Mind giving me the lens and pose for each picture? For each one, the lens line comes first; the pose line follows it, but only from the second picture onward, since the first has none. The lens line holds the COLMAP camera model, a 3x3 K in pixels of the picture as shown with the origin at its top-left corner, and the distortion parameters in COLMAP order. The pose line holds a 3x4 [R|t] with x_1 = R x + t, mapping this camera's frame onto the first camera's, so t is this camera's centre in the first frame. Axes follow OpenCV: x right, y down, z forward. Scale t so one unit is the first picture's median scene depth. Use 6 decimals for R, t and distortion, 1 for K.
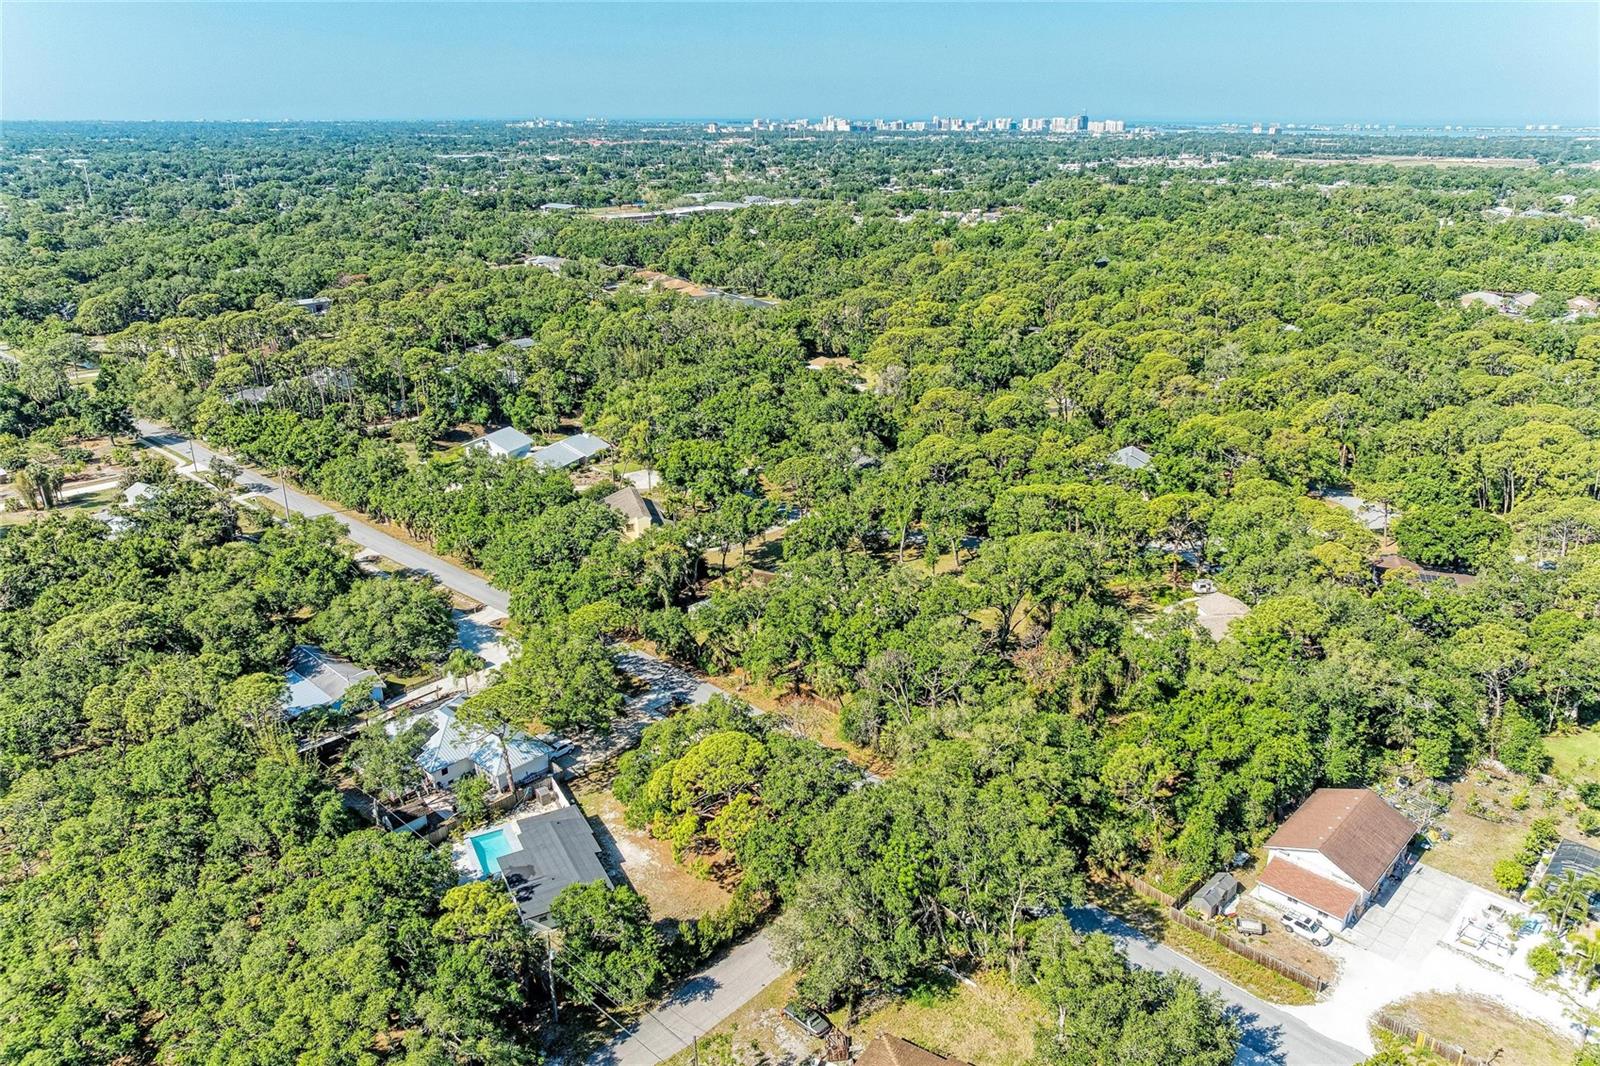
lens RADIAL K [[1115.6, 0, 795.1], [0, 1115.6, 529.8], [0, 0, 1]] dist [-0.024487, 0.010739]
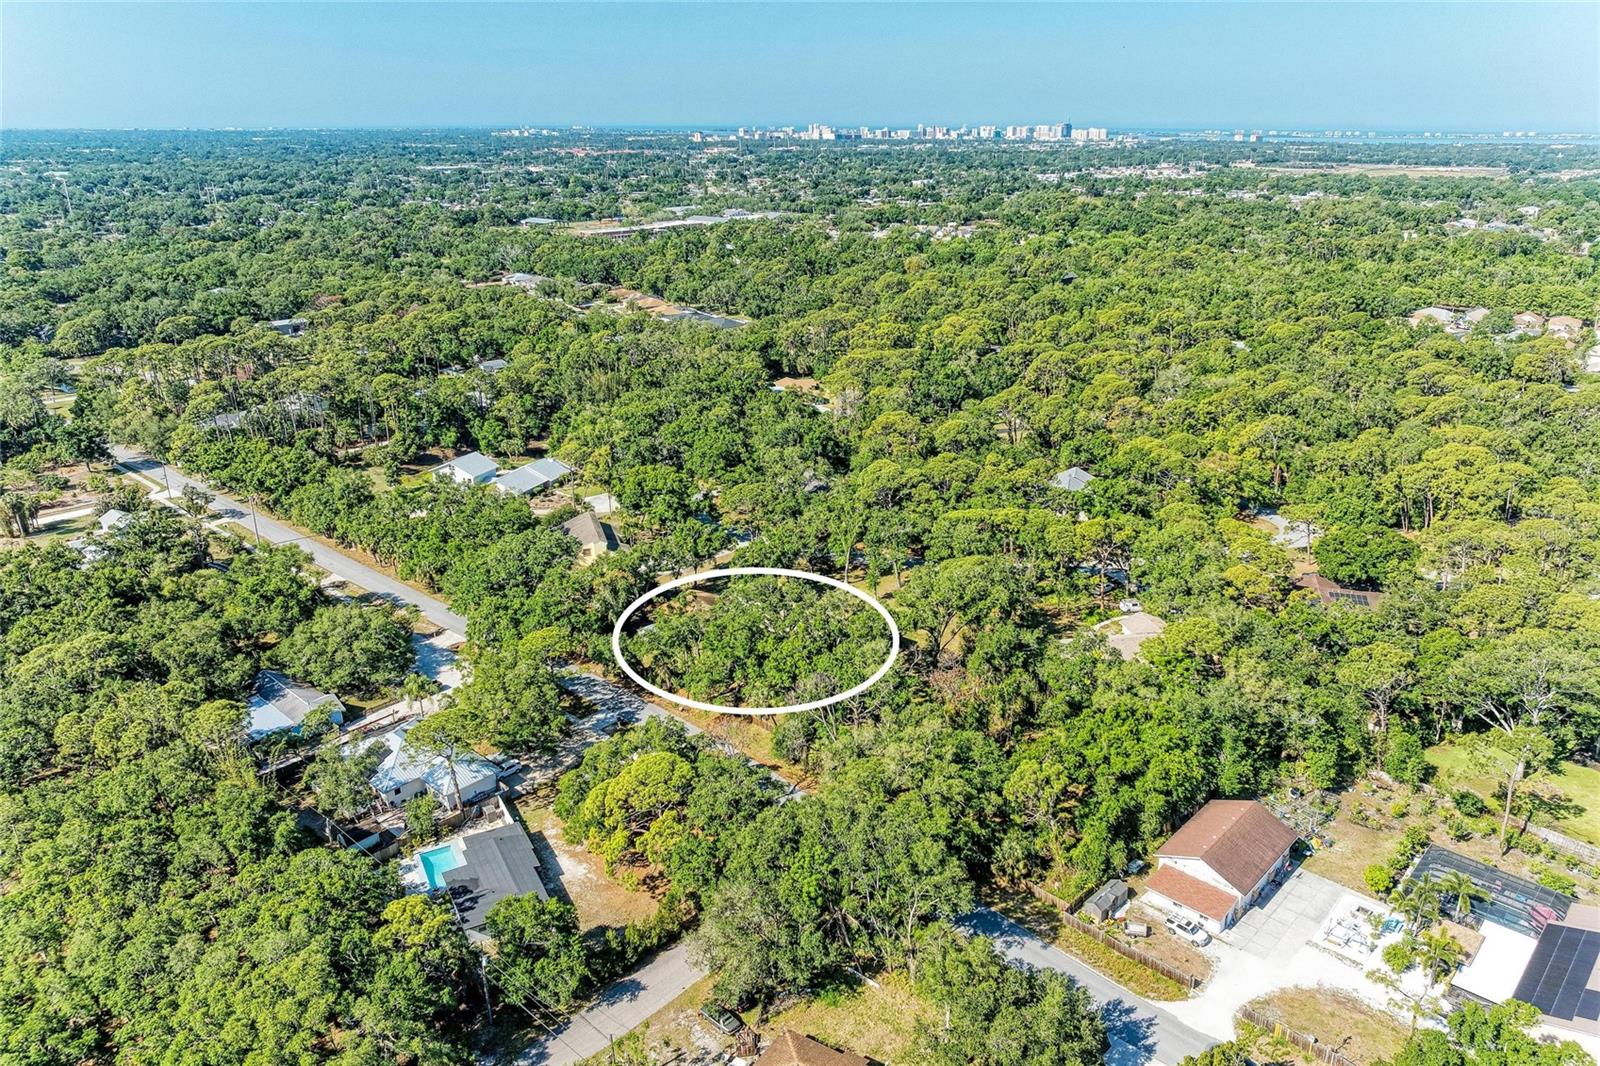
lens RADIAL K [[1115.6, 0, 799.5], [0, 1115.6, 529.3], [0, 0, 1]] dist [-0.024487, 0.010739]
pose [[0.999875, -0.007019, 0.014165, 0.033920], [0.007115, 0.999952, -0.006728, -0.014018], [-0.014117, 0.006828, 0.999877, -0.042008]]
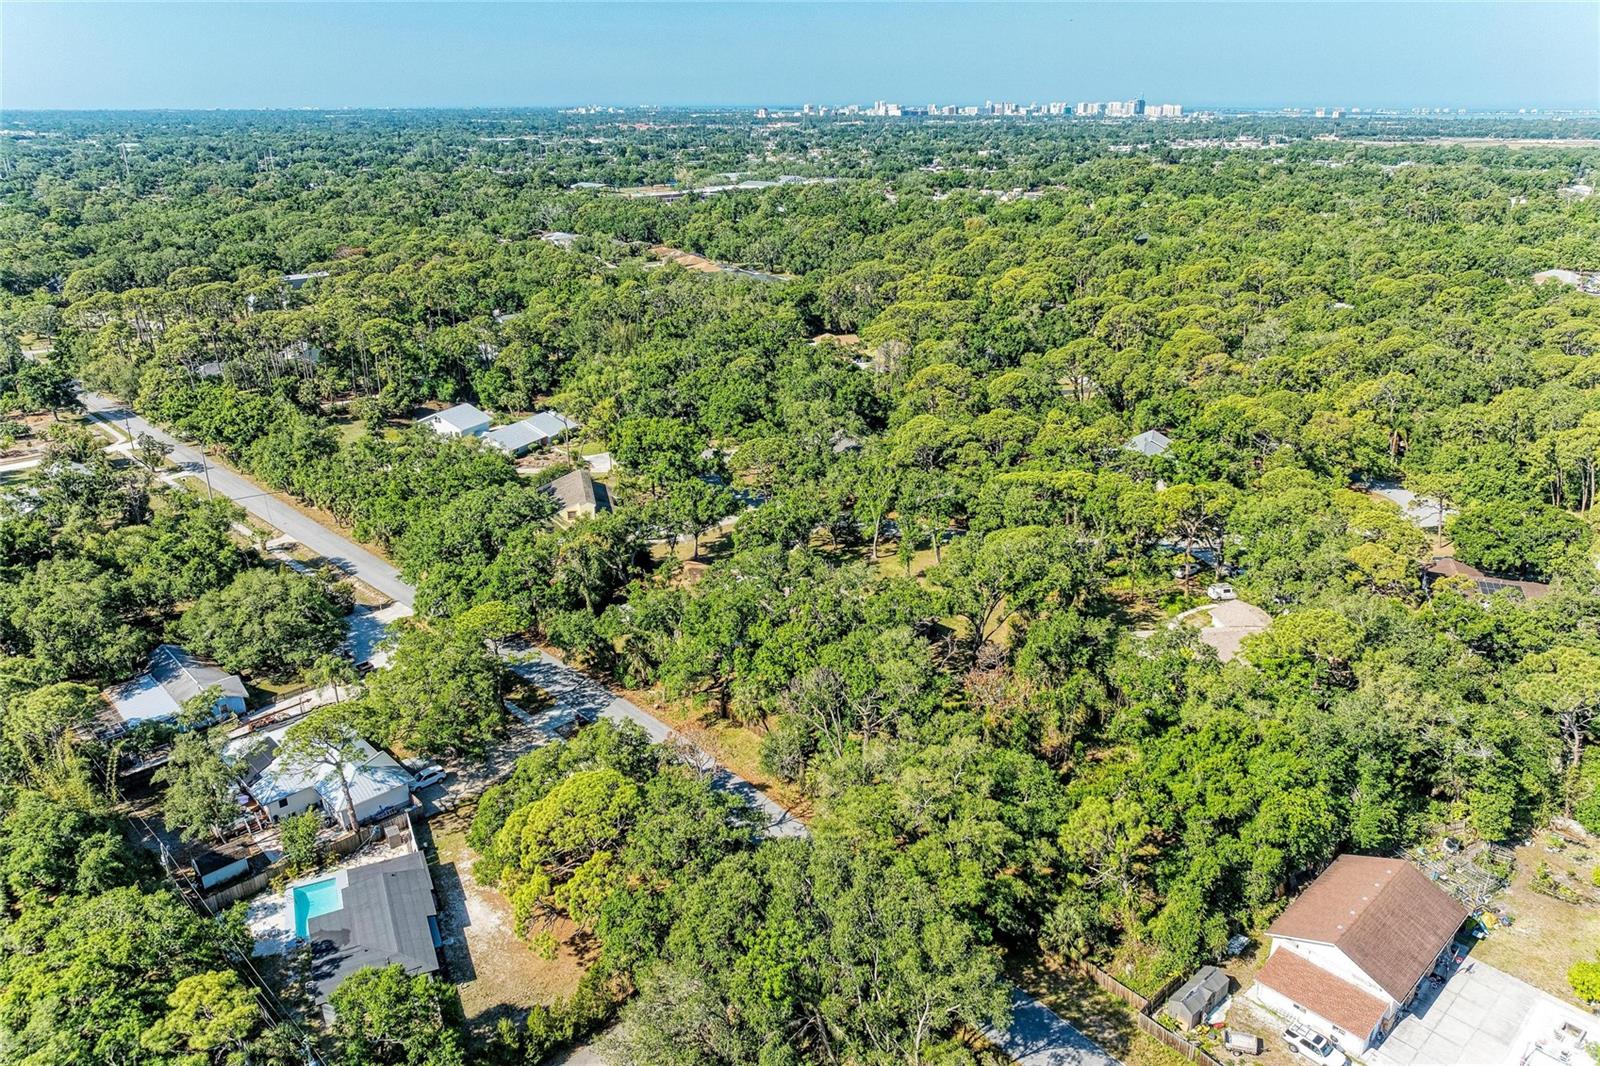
lens RADIAL K [[1115.6, 0, 792.9], [0, 1115.6, 538.8], [0, 0, 1]] dist [-0.024487, 0.010739]
pose [[0.998978, 0.013288, -0.043199, 0.062949], [-0.012484, 0.999745, 0.018832, -0.001843], [0.043438, -0.018274, 0.998889, 0.110686]]
